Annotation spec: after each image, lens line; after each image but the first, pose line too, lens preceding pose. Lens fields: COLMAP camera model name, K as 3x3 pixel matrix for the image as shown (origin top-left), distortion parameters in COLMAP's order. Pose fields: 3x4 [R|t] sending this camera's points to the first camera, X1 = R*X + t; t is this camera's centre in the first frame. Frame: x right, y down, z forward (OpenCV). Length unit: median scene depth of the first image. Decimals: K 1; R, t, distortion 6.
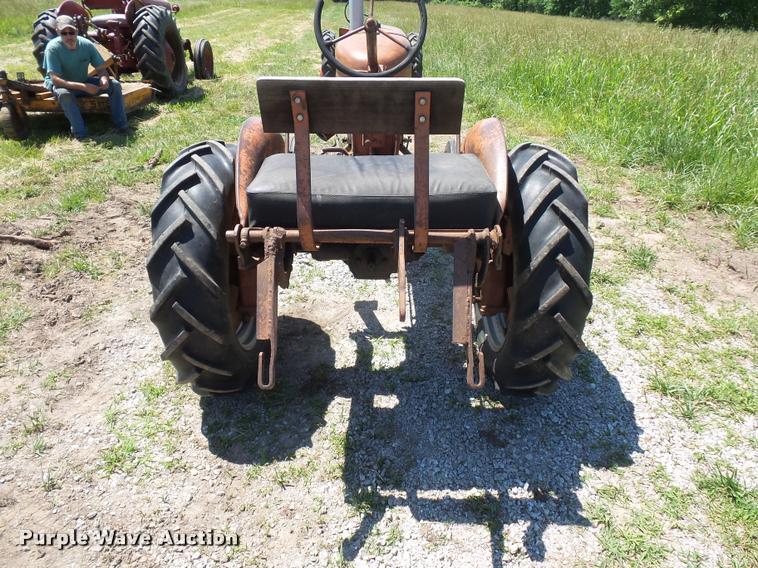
lens RADIAL K [[529.8, 0, 379.6], [0, 529.8, 286.0], [0, 0, 1]] dist [0.006240, -0.004214]
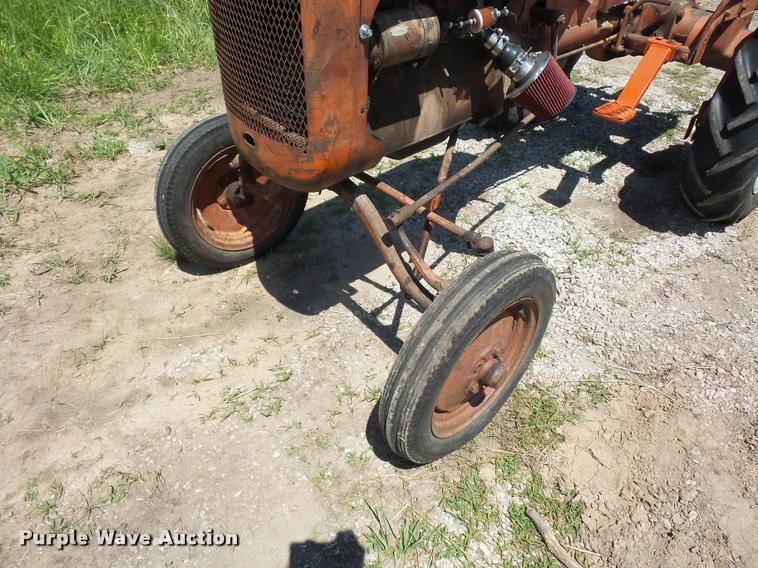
lens RADIAL K [[527.5, 0, 382.3], [0, 527.5, 286.6], [0, 0, 1]] dist [0.008708, -0.007811]
pose [[-0.685391, -0.489371, 0.539217, -0.579496], [0.331836, 0.449236, 0.829501, -1.119778], [-0.648169, 0.747464, -0.145512, 2.206668]]
